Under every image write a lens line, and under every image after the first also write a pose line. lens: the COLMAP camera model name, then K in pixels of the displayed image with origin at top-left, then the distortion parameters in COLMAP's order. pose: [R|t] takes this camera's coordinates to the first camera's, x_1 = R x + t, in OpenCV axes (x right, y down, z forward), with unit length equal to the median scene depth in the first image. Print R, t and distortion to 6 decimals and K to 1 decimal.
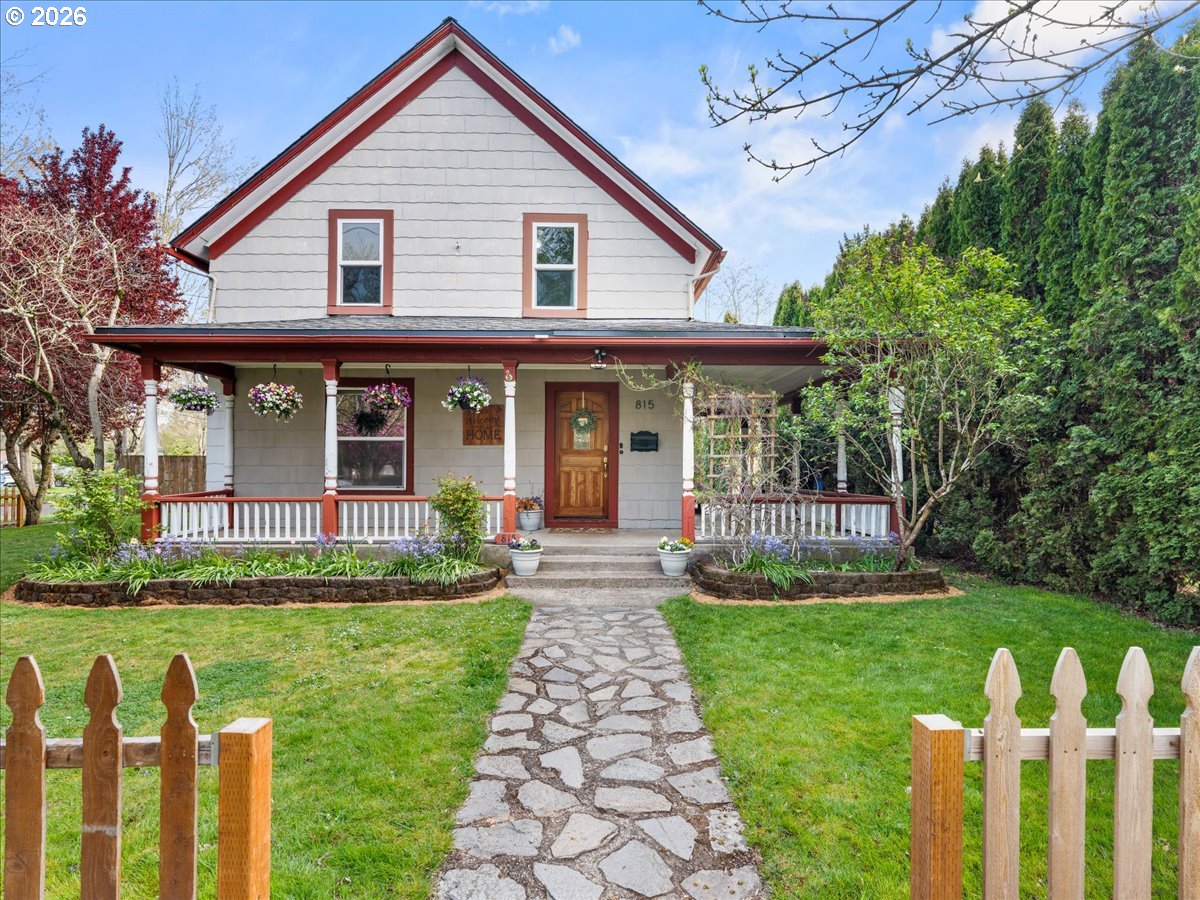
lens RADIAL K [[583.7, 0, 598.4], [0, 583.7, 462.3], [0, 0, 1]] dist [-0.001660, 0.000881]
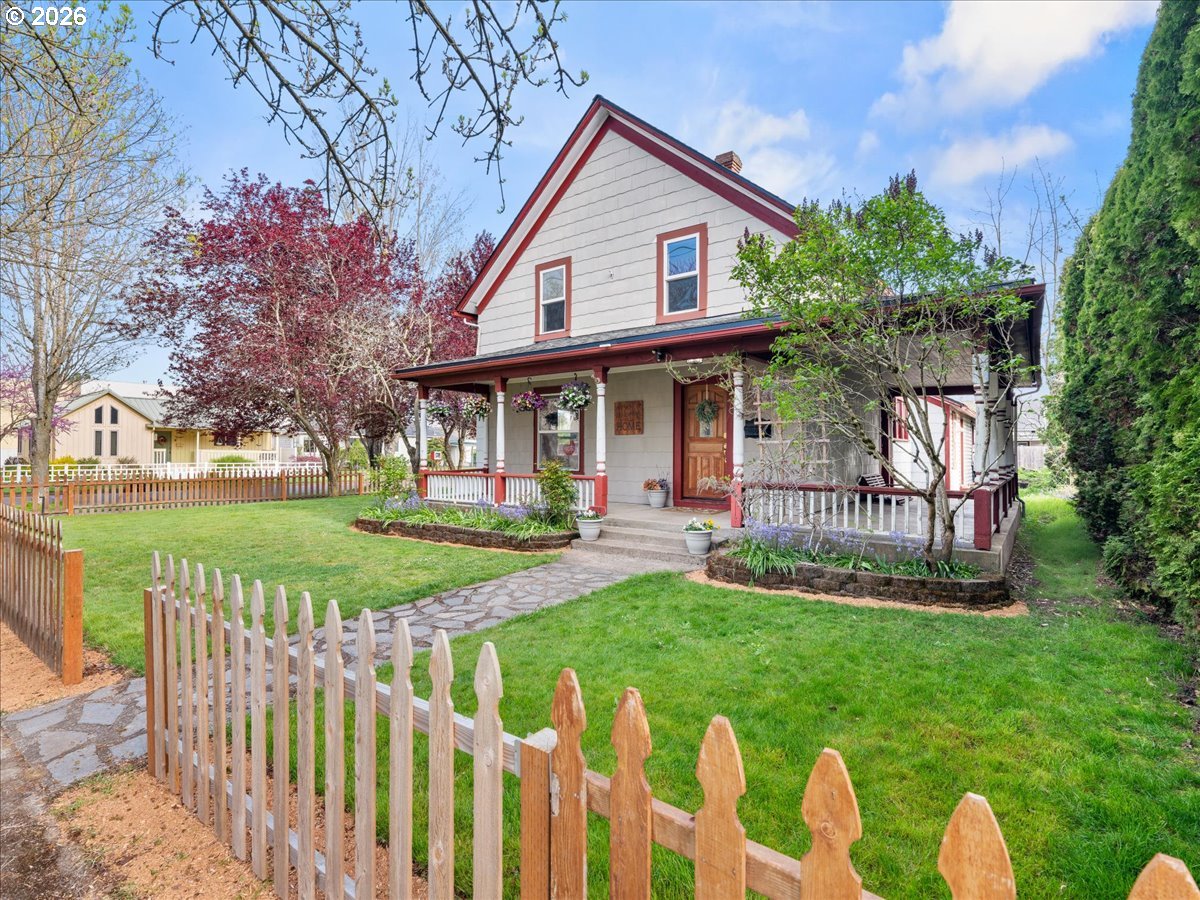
lens RADIAL K [[562.3, 0, 642.5], [0, 562.3, 445.5], [0, 0, 1]] dist [-0.001668, -0.000124]
pose [[0.807796, -0.007429, -0.589415, 0.518599], [0.004634, 0.999970, -0.006251, -0.000058], [0.589444, 0.002318, 0.807806, 0.079558]]
